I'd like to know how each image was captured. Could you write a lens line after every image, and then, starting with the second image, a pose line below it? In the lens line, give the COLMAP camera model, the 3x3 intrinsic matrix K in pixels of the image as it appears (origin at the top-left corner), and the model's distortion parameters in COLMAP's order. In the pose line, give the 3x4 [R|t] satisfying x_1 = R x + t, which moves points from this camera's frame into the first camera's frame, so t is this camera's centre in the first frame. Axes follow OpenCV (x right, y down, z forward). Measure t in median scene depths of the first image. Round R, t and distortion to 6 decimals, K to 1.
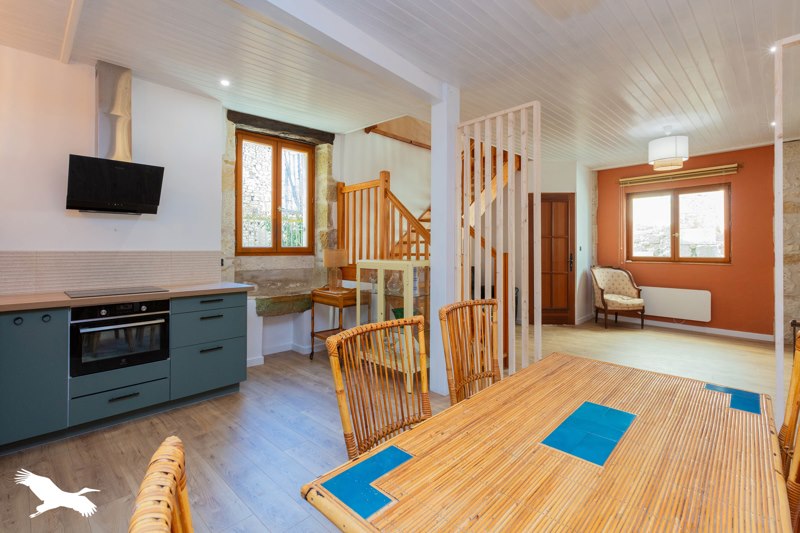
lens RADIAL K [[357.4, 0, 396.5], [0, 357.4, 251.2], [0, 0, 1]] dist [0.002856, -0.000293]
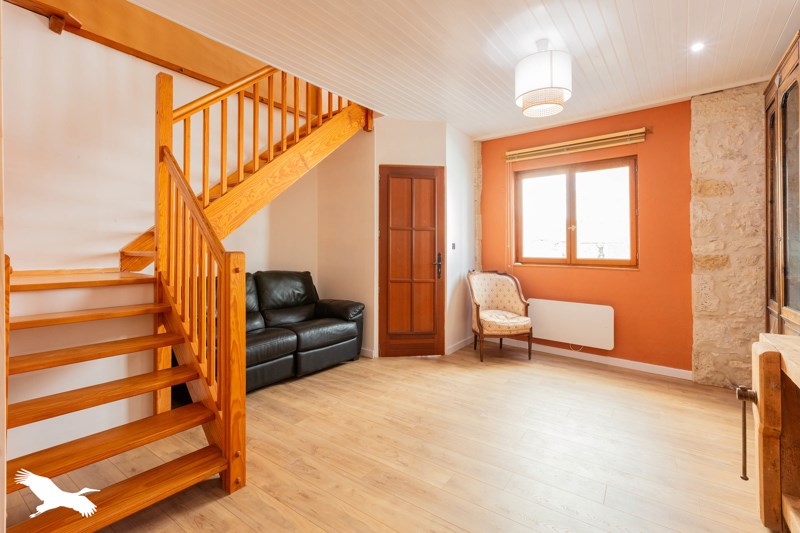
lens RADIAL K [[365.0, 0, 401.6], [0, 365.0, 244.8], [0, 0, 1]] dist [0.001132, 0.000280]
pose [[0.985921, 0.007351, 0.167053, 0.312122], [-0.004742, 0.999861, -0.016009, 0.002288], [-0.167147, 0.014992, 0.985818, 0.324313]]
